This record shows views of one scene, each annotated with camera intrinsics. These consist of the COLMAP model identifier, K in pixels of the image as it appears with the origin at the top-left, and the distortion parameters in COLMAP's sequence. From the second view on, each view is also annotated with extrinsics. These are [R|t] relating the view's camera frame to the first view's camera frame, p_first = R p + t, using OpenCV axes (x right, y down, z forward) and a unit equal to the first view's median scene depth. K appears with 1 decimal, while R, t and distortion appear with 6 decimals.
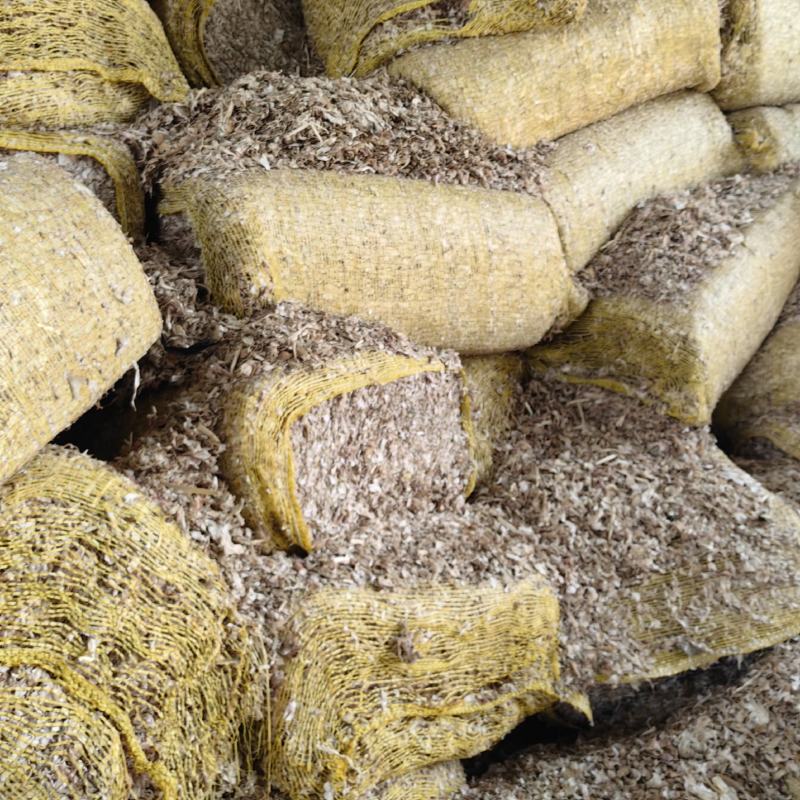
lens RADIAL K [[855.1, 0, 402.5], [0, 855.1, 396.0], [0, 0, 1]] dist [0.064762, -0.110069]
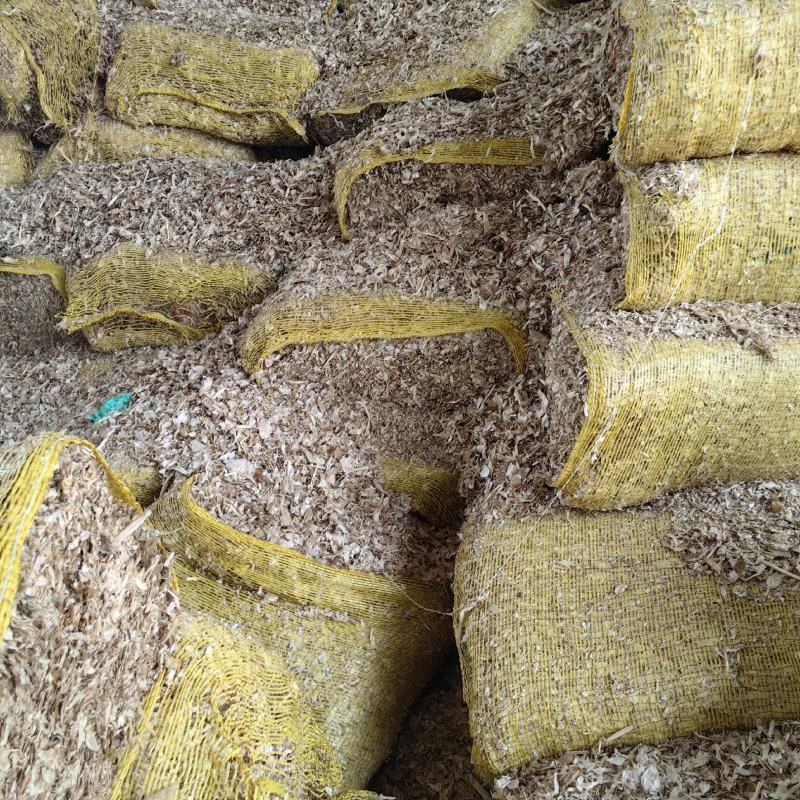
lens RADIAL K [[833.6, 0, 403.7], [0, 833.6, 401.5], [0, 0, 1]] dist [0.049896, -0.085354]
pose [[0.709749, 0.264115, -0.653069, 1.498915], [-0.070657, 0.949071, 0.307036, 0.344060], [0.700902, -0.171775, 0.692264, -0.055974]]
